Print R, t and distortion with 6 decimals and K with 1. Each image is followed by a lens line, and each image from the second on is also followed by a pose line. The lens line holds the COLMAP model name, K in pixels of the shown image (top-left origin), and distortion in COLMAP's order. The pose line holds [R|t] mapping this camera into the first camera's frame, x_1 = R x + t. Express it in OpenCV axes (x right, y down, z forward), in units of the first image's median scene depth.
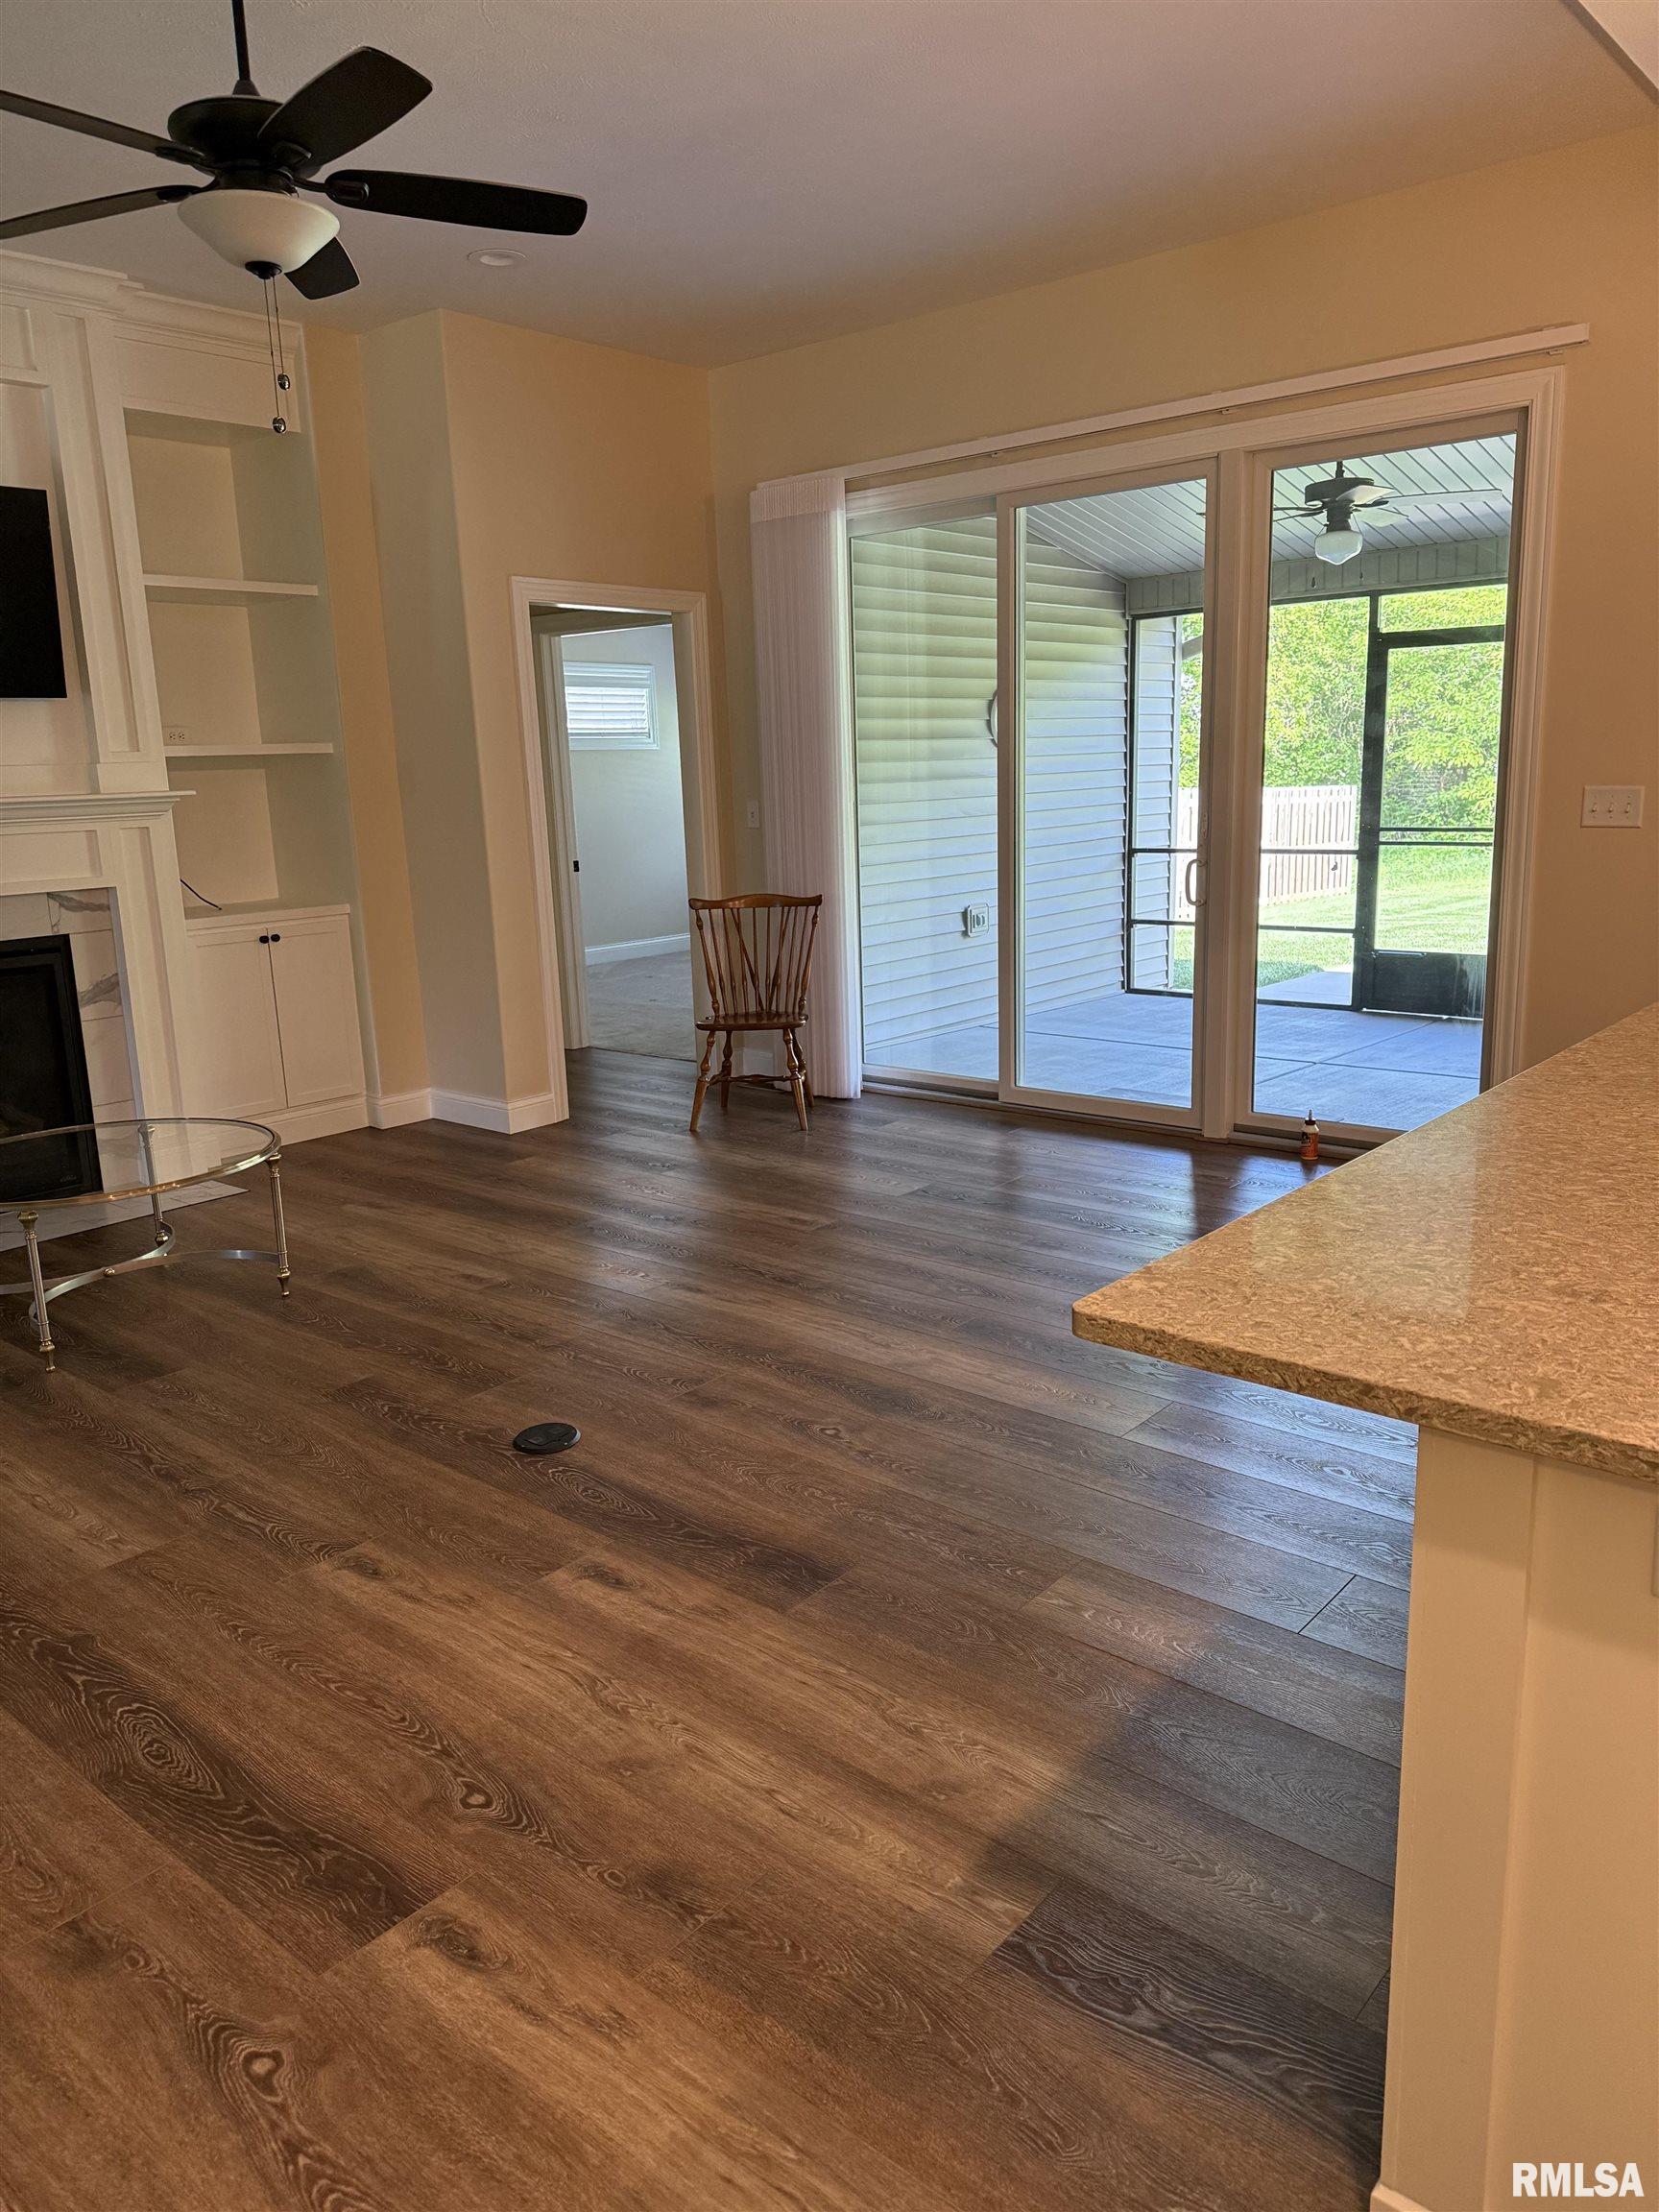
lens RADIAL K [[1550.3, 0, 832.0], [0, 1550.3, 1091.6], [0, 0, 1]] dist [0.125177, -0.173650]
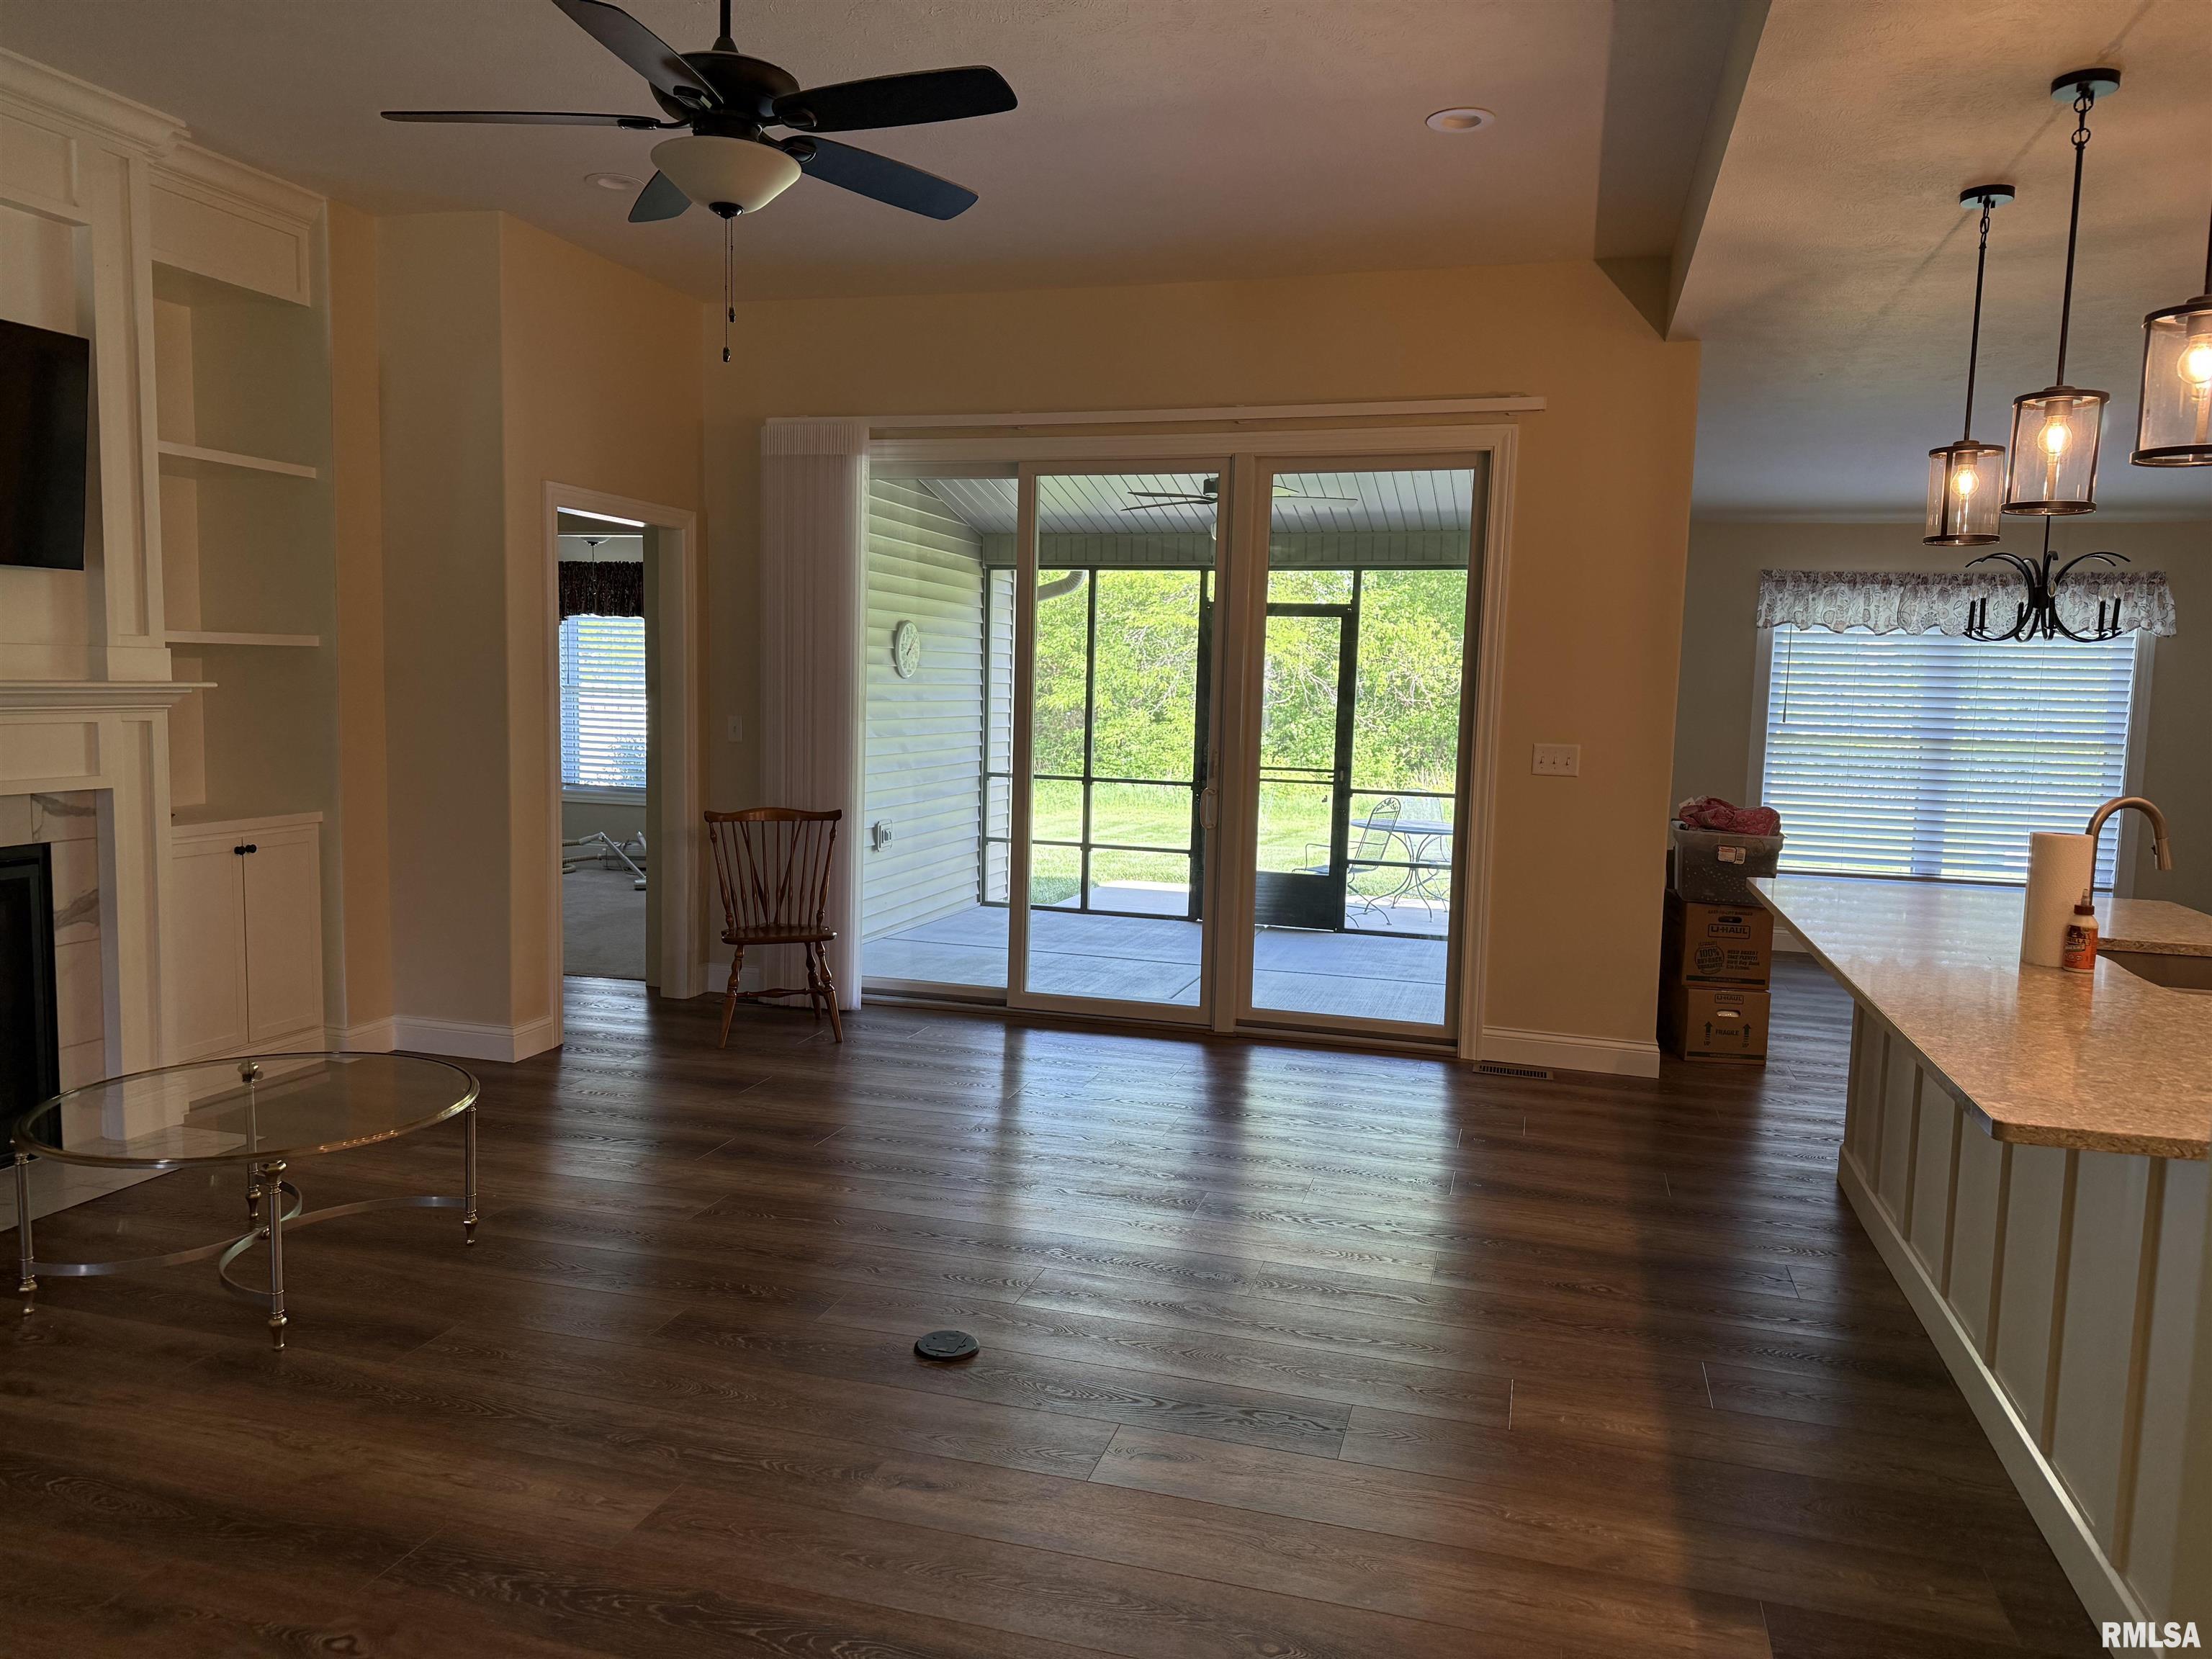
lens RADIAL K [[1550.3, 0, 1092.9], [0, 1550.3, 830.7], [0, 0, 1]] dist [0.125177, -0.173650]
pose [[0.909727, 0.015021, 0.414935, -0.296583], [0.032317, 0.993752, -0.106829, 0.002014], [-0.413947, 0.110595, 0.903558, 0.005543]]
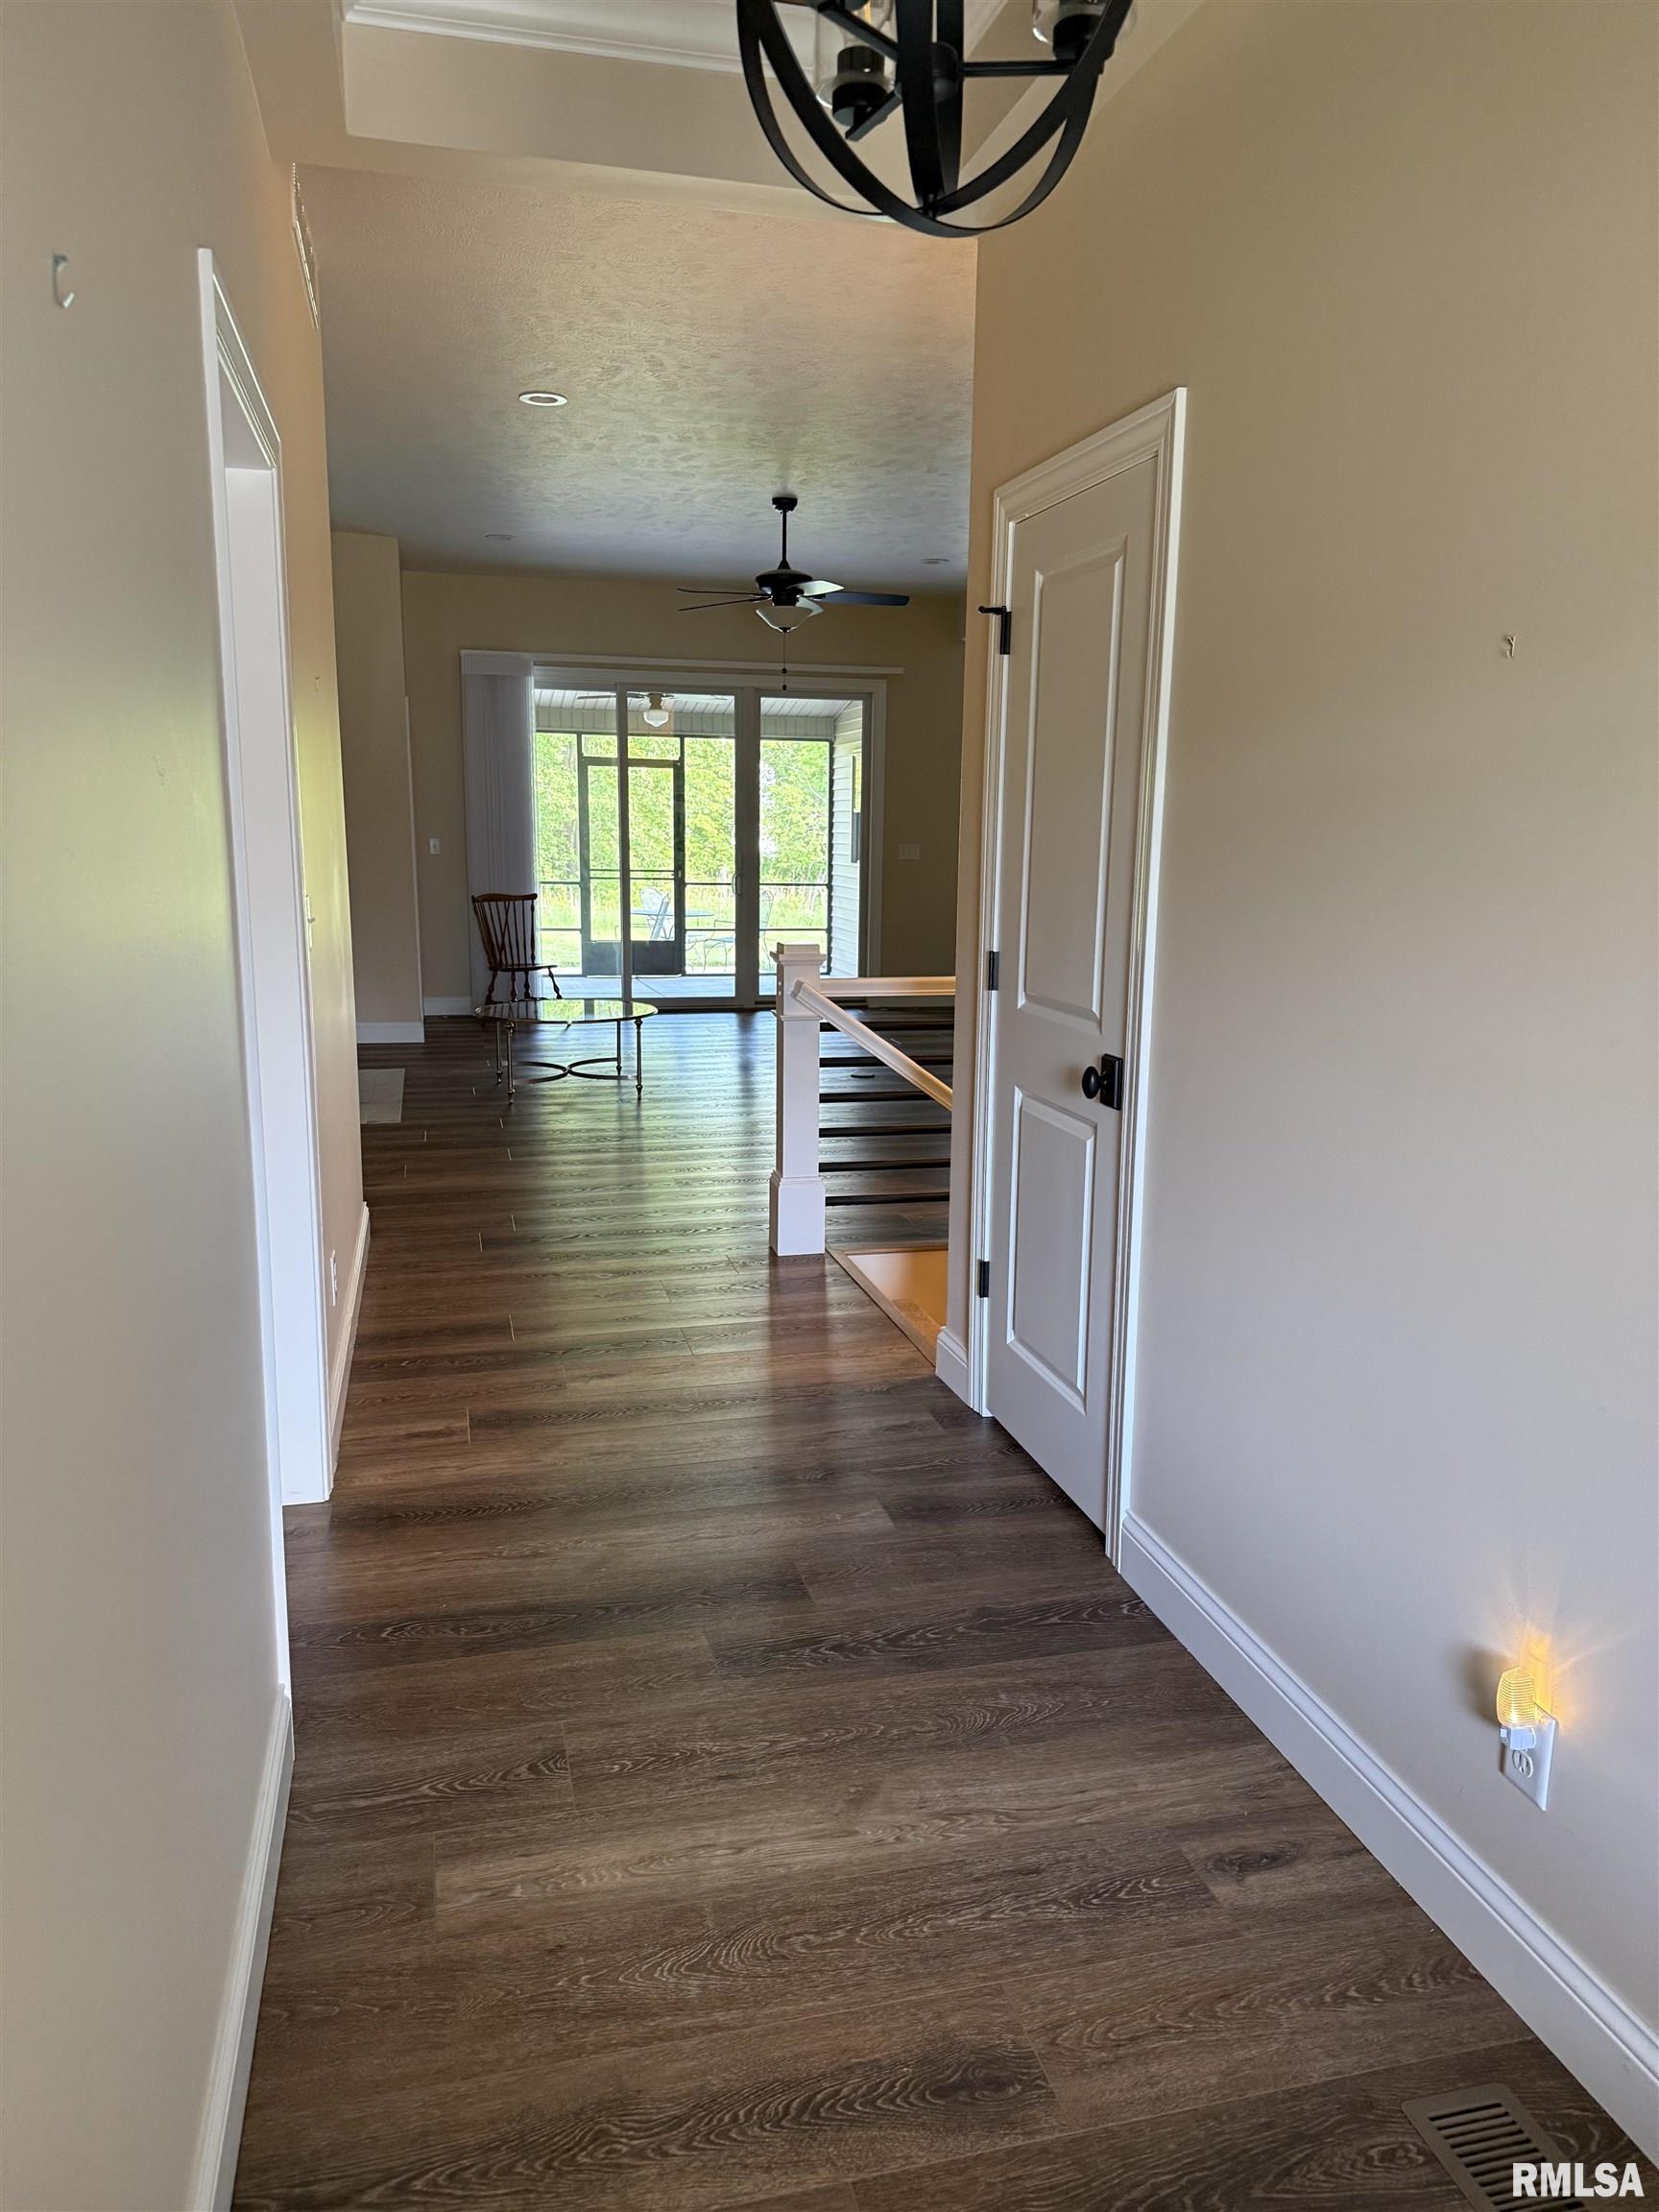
lens RADIAL K [[1550.3, 0, 832.0], [0, 1550.3, 1091.6], [0, 0, 1]] dist [0.125177, -0.173650]
pose [[0.575267, -0.103110, 0.811441, -1.311734], [0.143141, 0.989405, 0.024245, 0.100692], [-0.805344, 0.102203, 0.583931, -0.264571]]
